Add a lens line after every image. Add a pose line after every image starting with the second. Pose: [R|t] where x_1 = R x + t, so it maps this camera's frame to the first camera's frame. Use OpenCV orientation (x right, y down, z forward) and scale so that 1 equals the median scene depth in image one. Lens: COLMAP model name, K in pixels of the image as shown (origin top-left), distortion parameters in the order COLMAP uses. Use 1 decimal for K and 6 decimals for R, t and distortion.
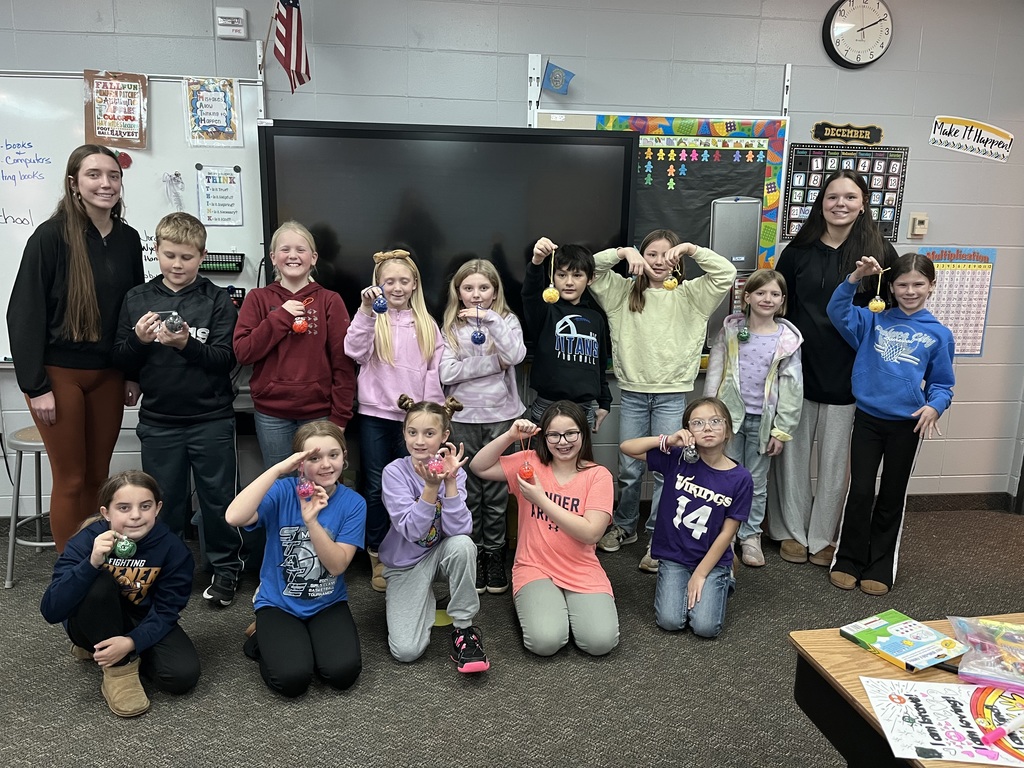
lens RADIAL K [[763.8, 0, 510.7], [0, 763.8, 383.0], [0, 0, 1]] dist [0.007440, -0.043041]
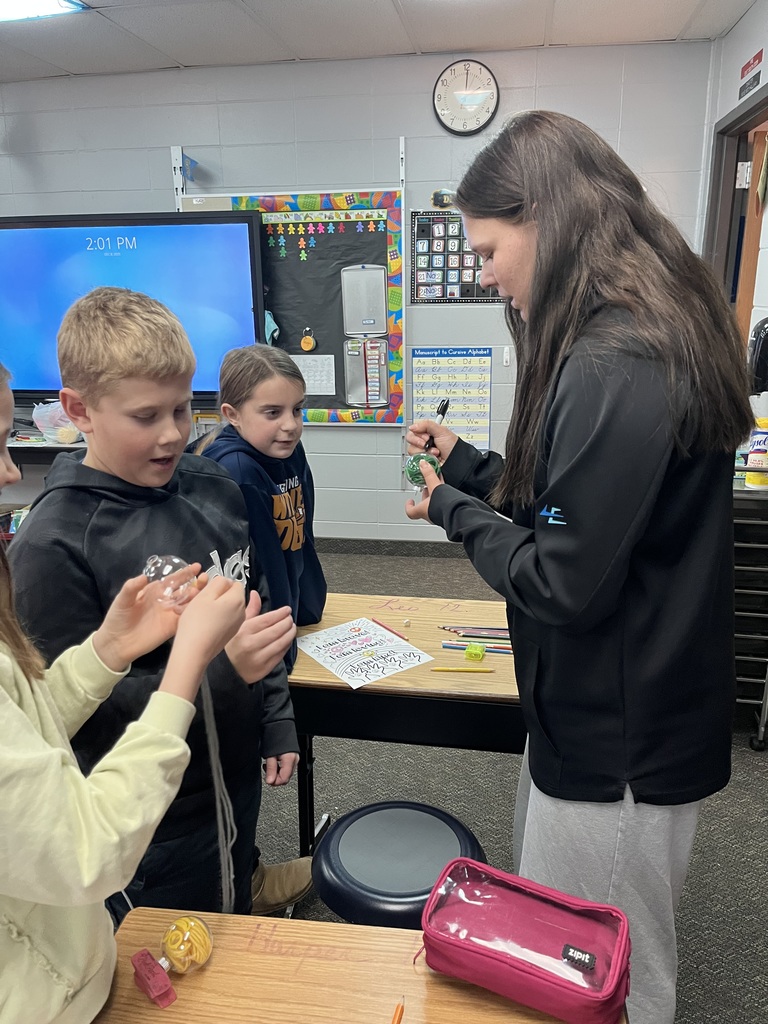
lens RADIAL K [[763.8, 0, 386.0], [0, 763.8, 513.9], [0, 0, 1]] dist [0.007440, -0.043041]
pose [[0.973202, 0.035138, -0.227250, 0.600167], [-0.019570, 0.997327, 0.070401, 0.036812], [0.229116, -0.064067, 0.971288, -0.085423]]
